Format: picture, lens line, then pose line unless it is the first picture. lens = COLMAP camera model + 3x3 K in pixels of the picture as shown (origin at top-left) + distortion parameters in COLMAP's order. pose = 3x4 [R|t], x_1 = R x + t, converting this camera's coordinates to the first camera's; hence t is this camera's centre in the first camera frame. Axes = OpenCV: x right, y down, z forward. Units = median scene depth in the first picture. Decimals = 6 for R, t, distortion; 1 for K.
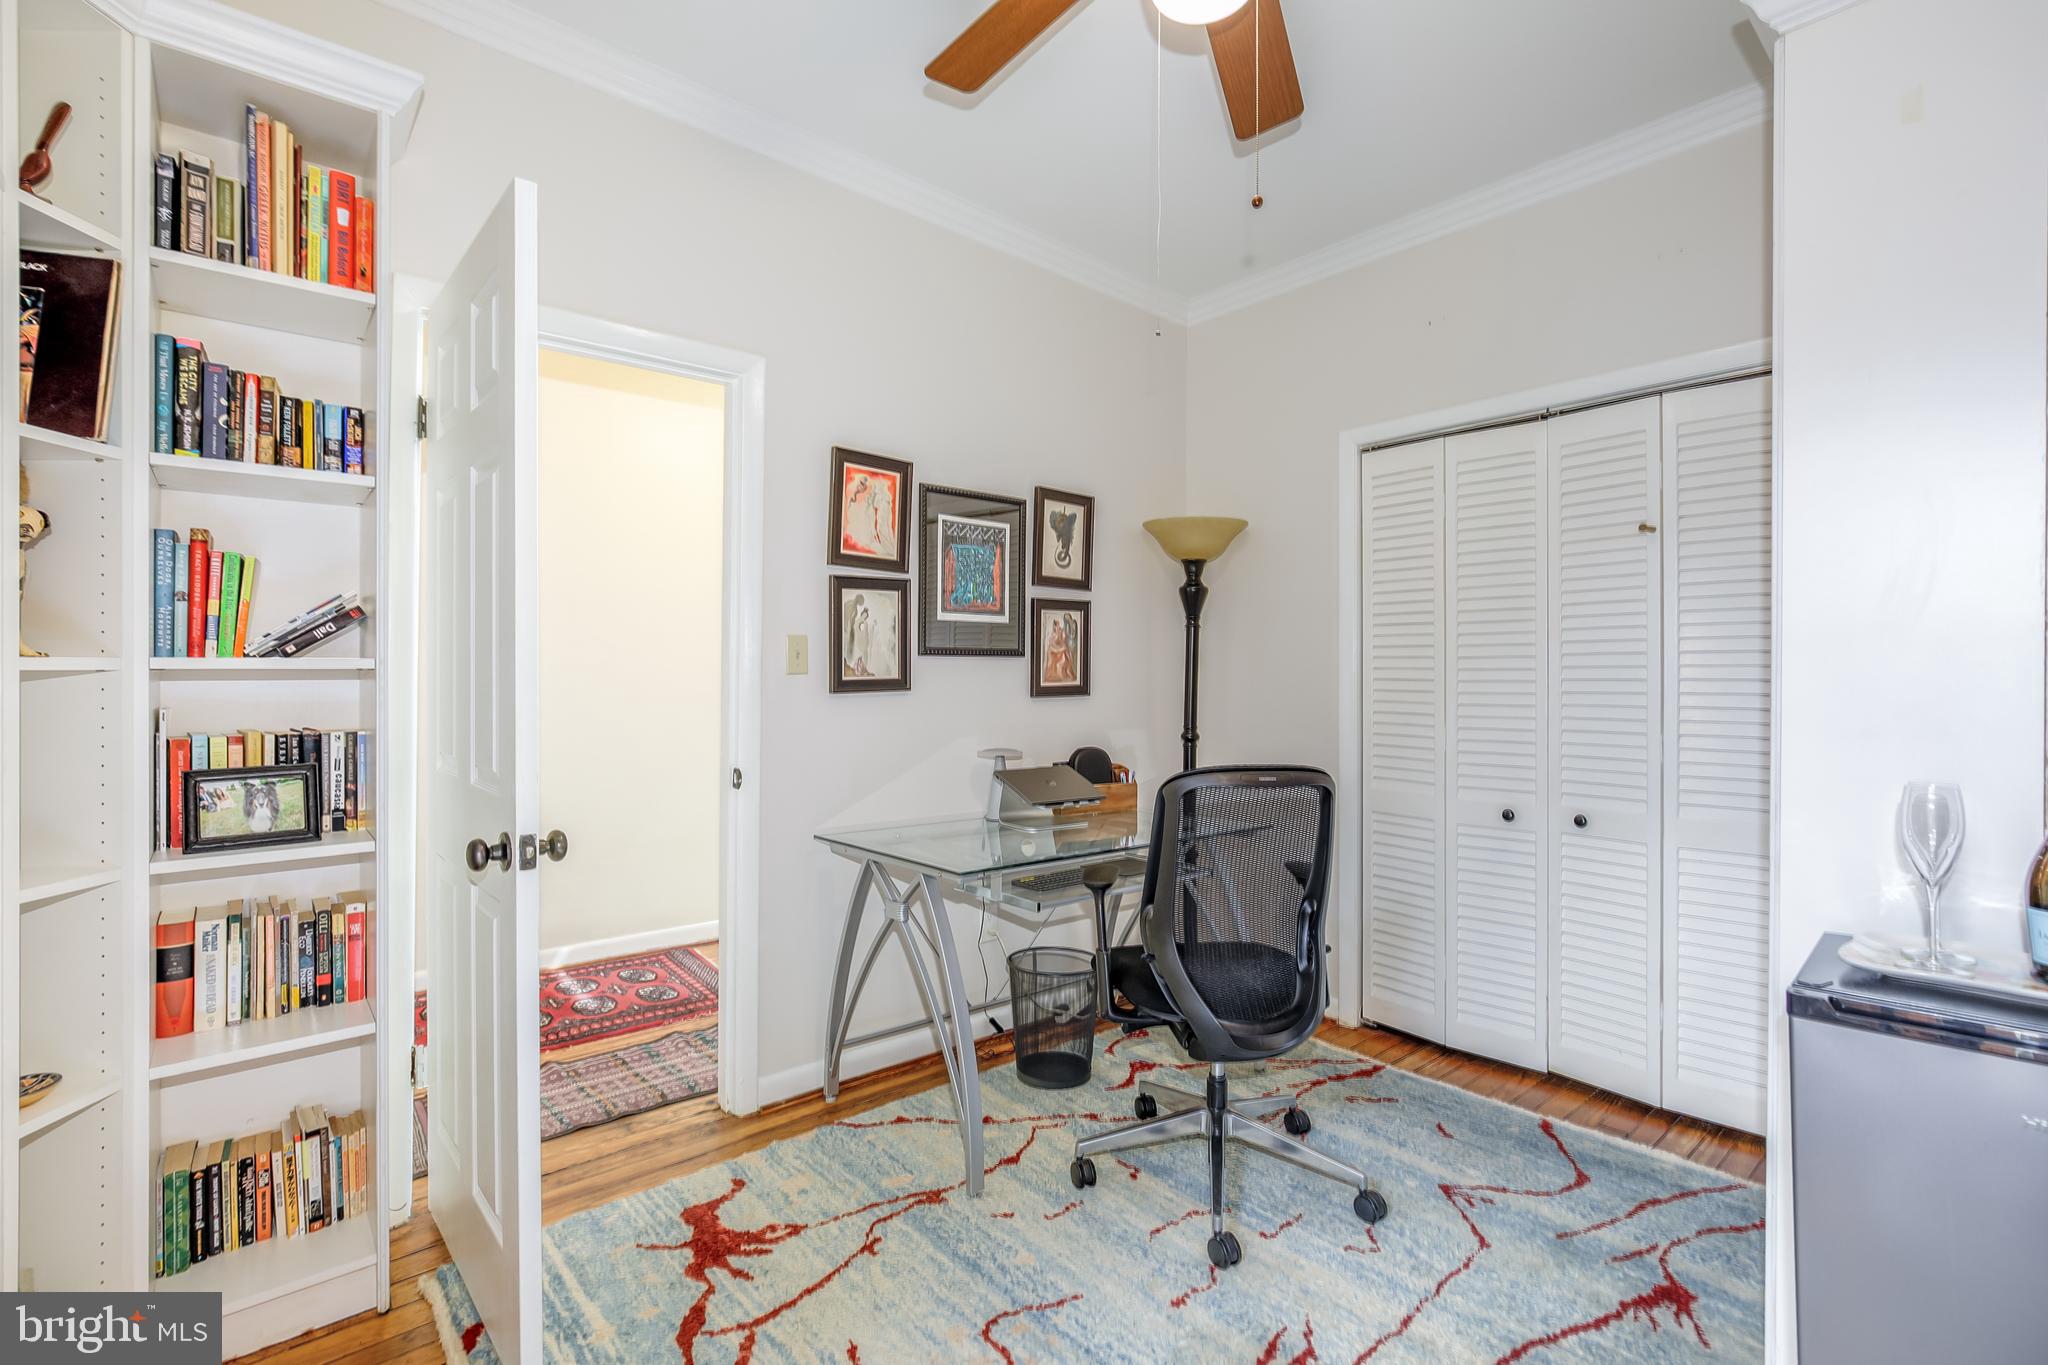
lens RADIAL K [[938.8, 0, 1021.7], [0, 938.8, 681.8], [0, 0, 1]] dist [-0.002037, 0.000293]
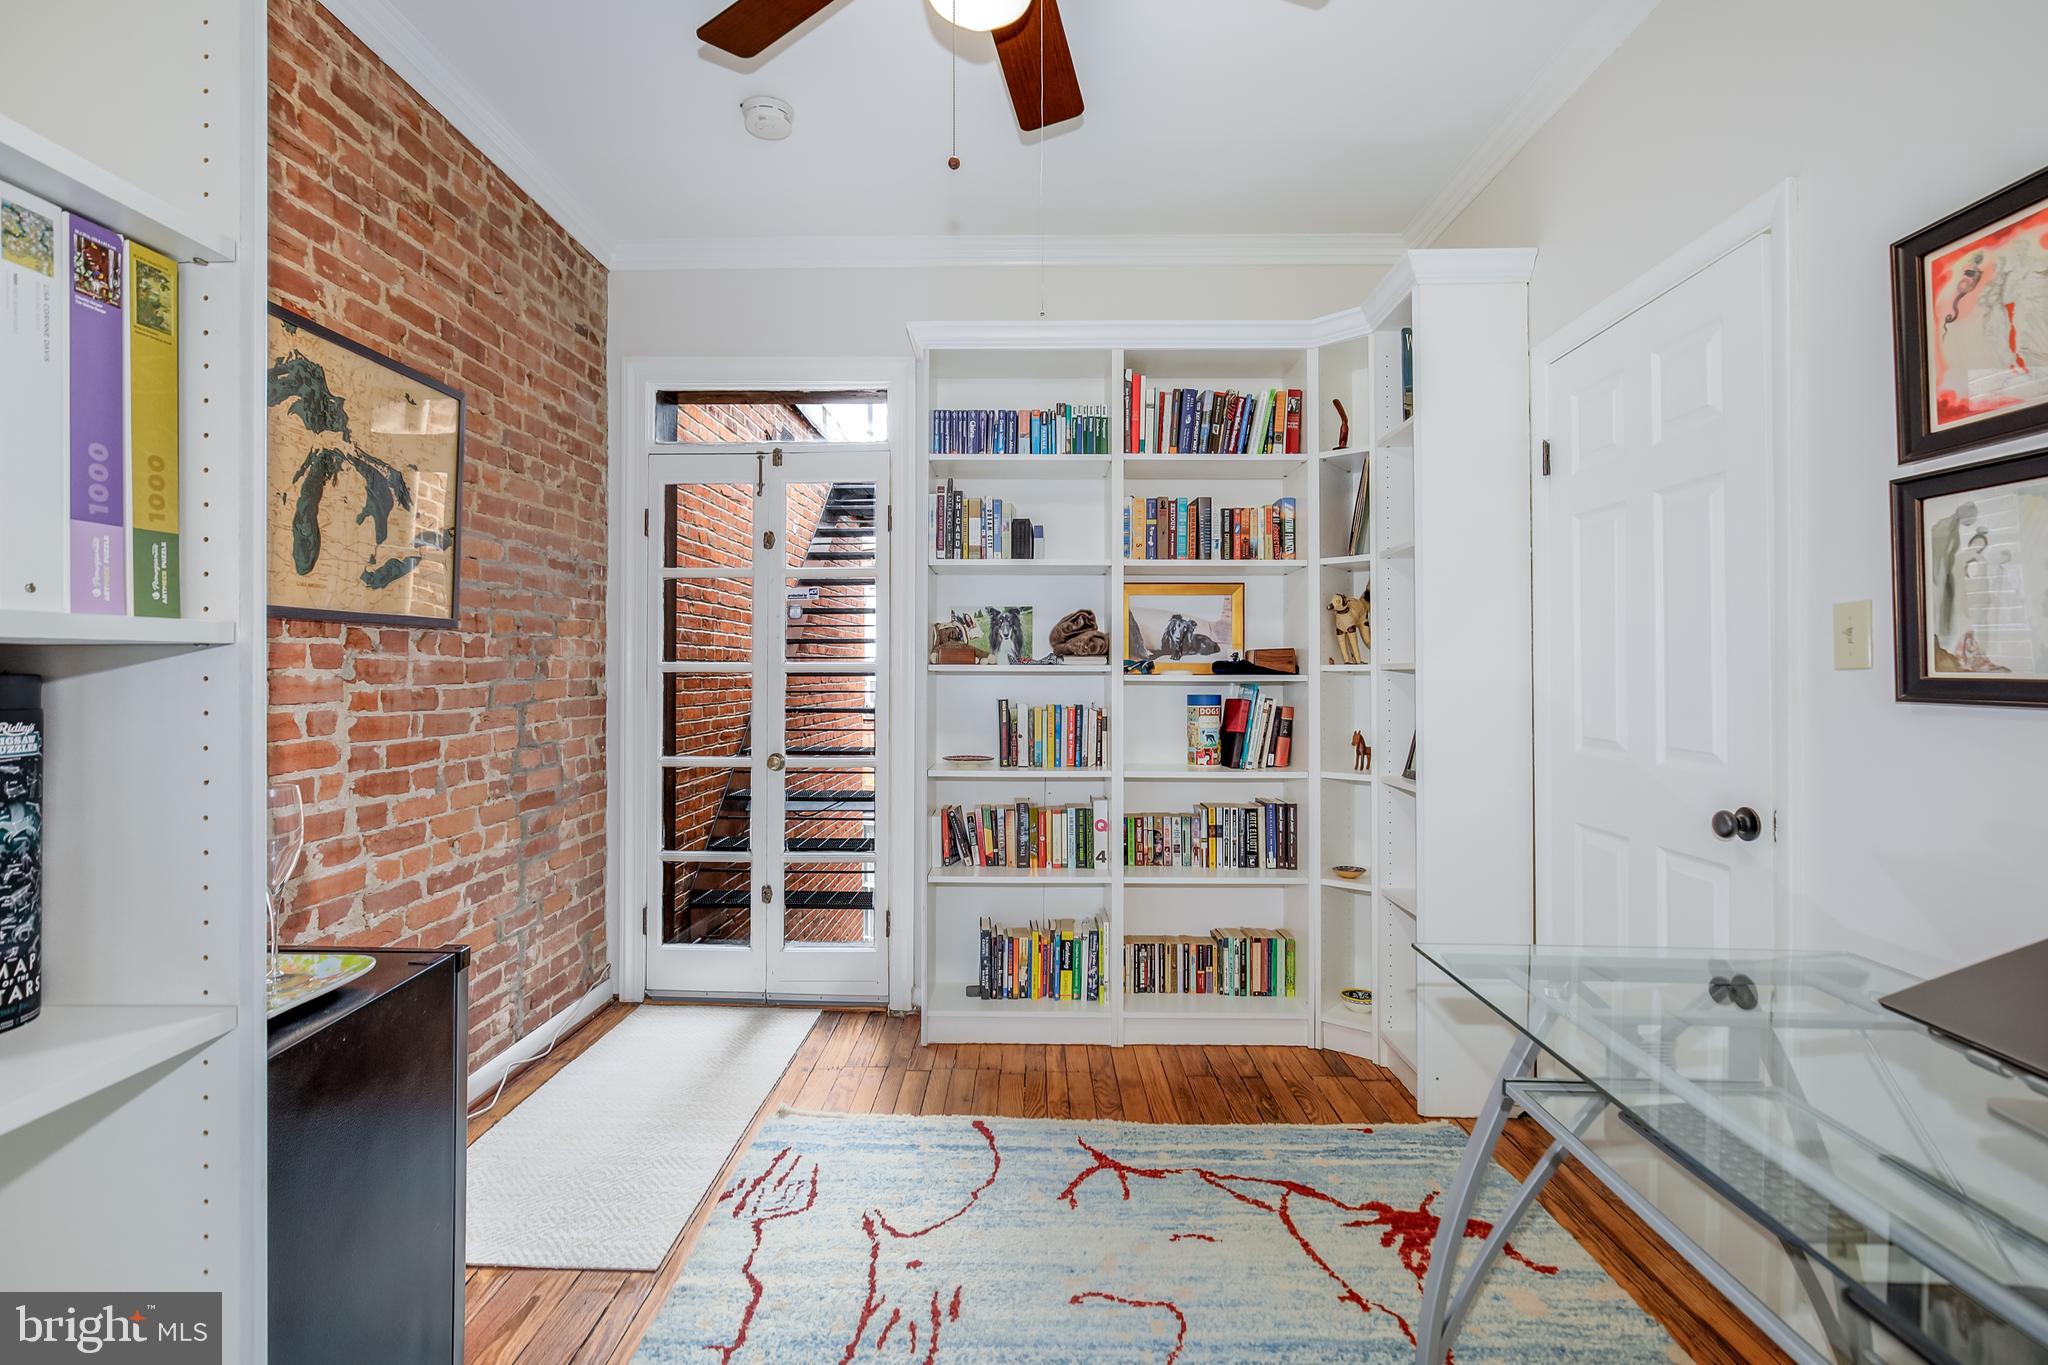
lens RADIAL K [[938.8, 0, 1020.5], [0, 938.8, 671.6], [0, 0, 1]] dist [-0.002037, 0.000293]
pose [[-0.670027, -0.011668, -0.742245, 0.531798], [-0.011032, 0.999923, -0.005760, 0.003352], [0.742255, 0.004329, -0.670104, 0.988368]]
